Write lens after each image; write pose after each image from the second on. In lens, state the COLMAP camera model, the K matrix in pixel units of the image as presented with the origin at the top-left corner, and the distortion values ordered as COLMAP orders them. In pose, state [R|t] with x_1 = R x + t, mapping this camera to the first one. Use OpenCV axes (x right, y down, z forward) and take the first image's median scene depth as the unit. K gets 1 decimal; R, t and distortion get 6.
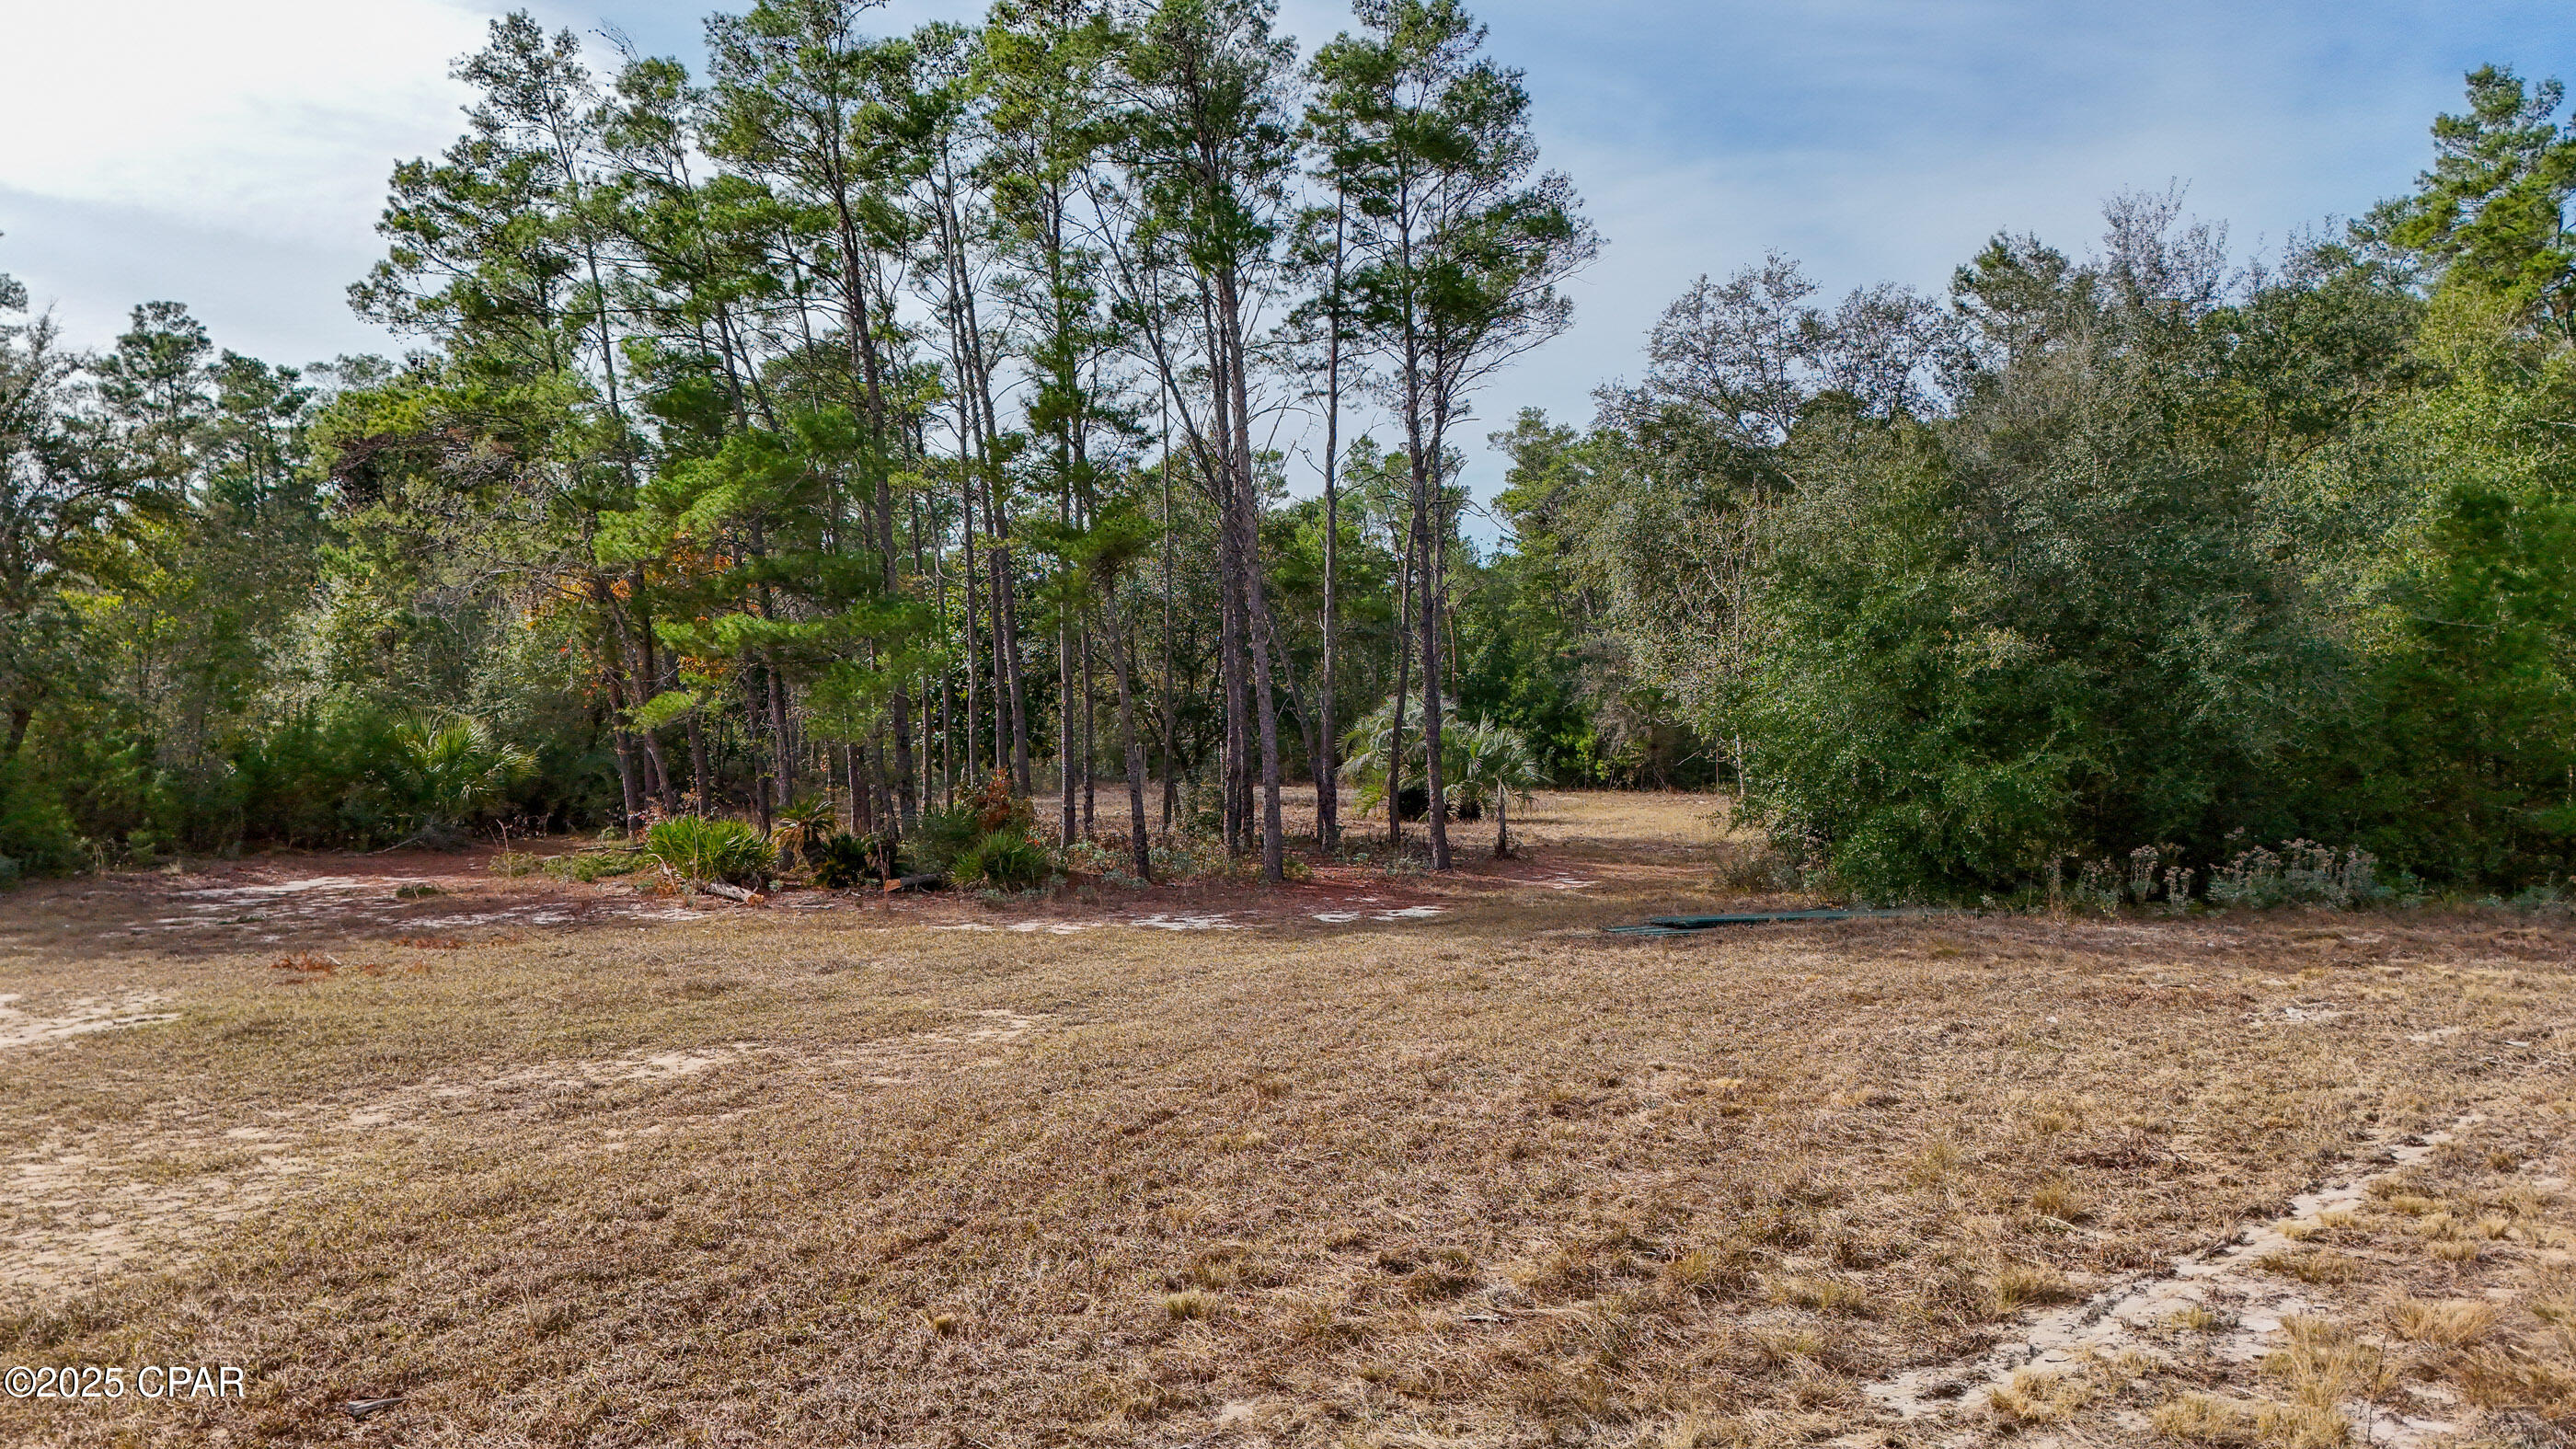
lens RADIAL K [[1878.5, 0, 1280.4], [0, 1878.5, 732.4], [0, 0, 1]] dist [0.074917, -0.071863]
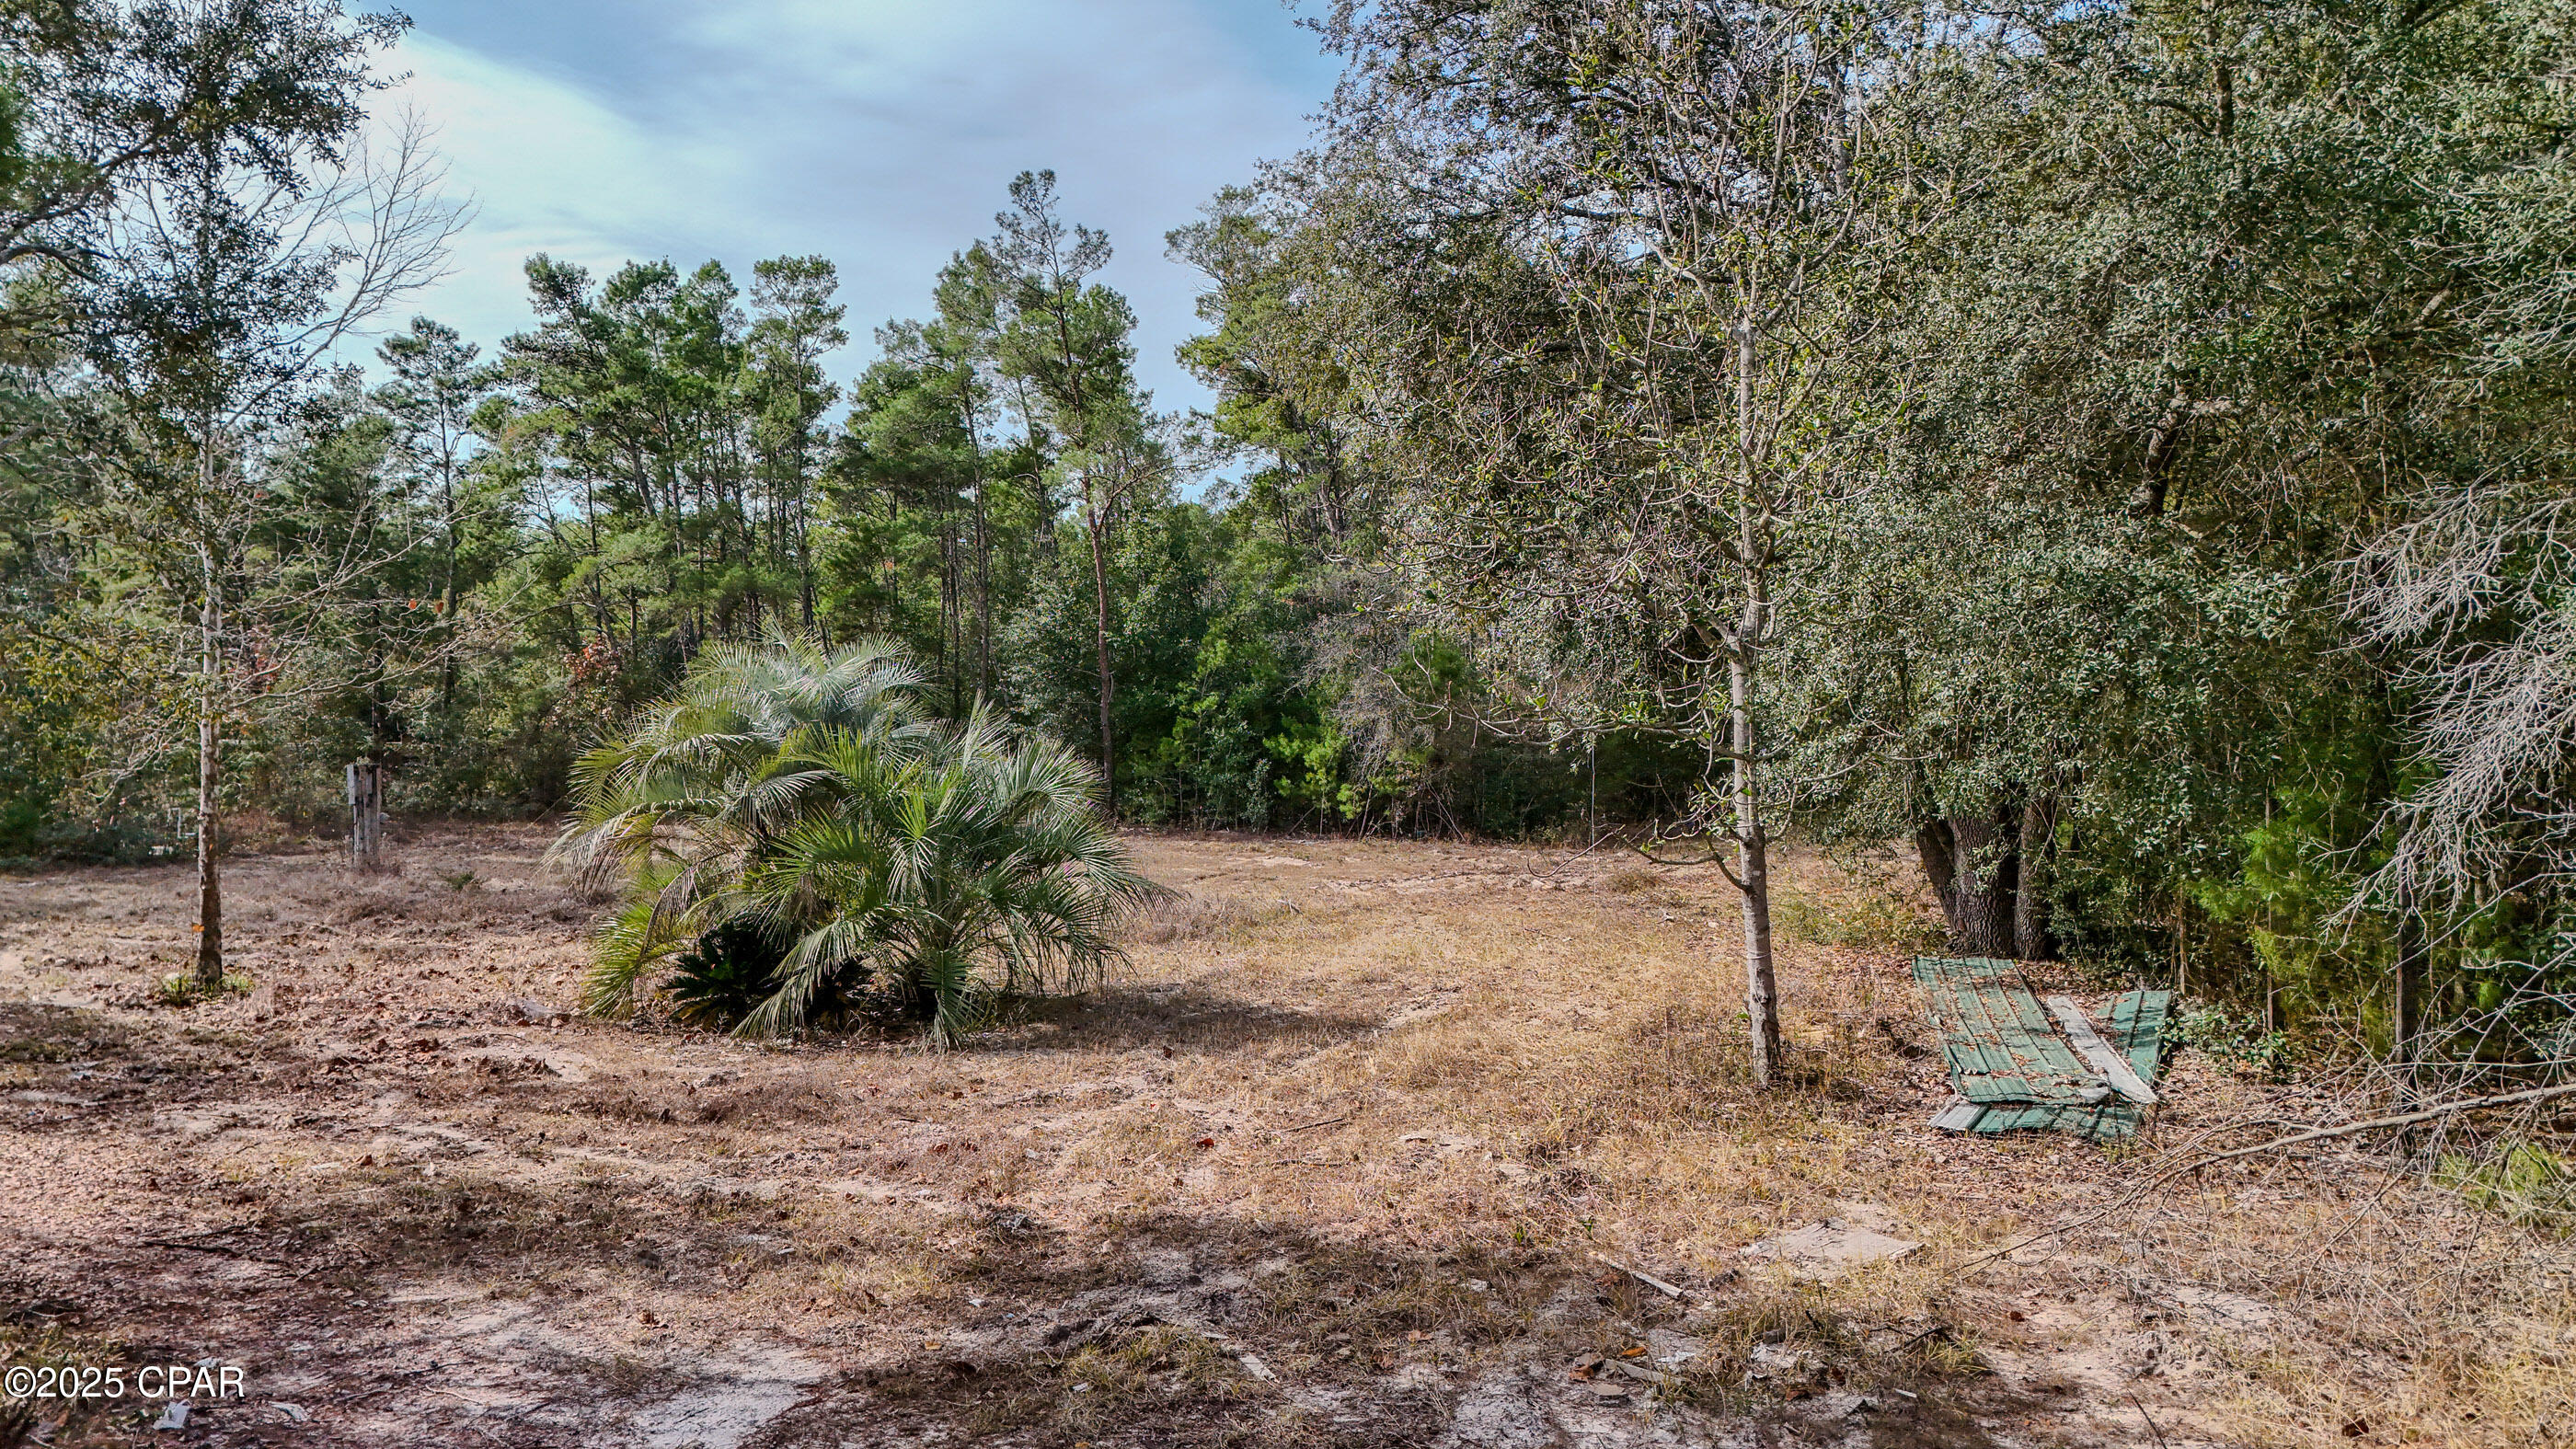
lens RADIAL K [[1878.5, 0, 1280.4], [0, 1878.5, 732.4], [0, 0, 1]] dist [0.074917, -0.071863]
pose [[0.992704, 0.006236, 0.120416, 0.080367], [-0.006879, 0.999964, 0.004929, -0.003545], [-0.120381, -0.005721, 0.992711, 0.430853]]
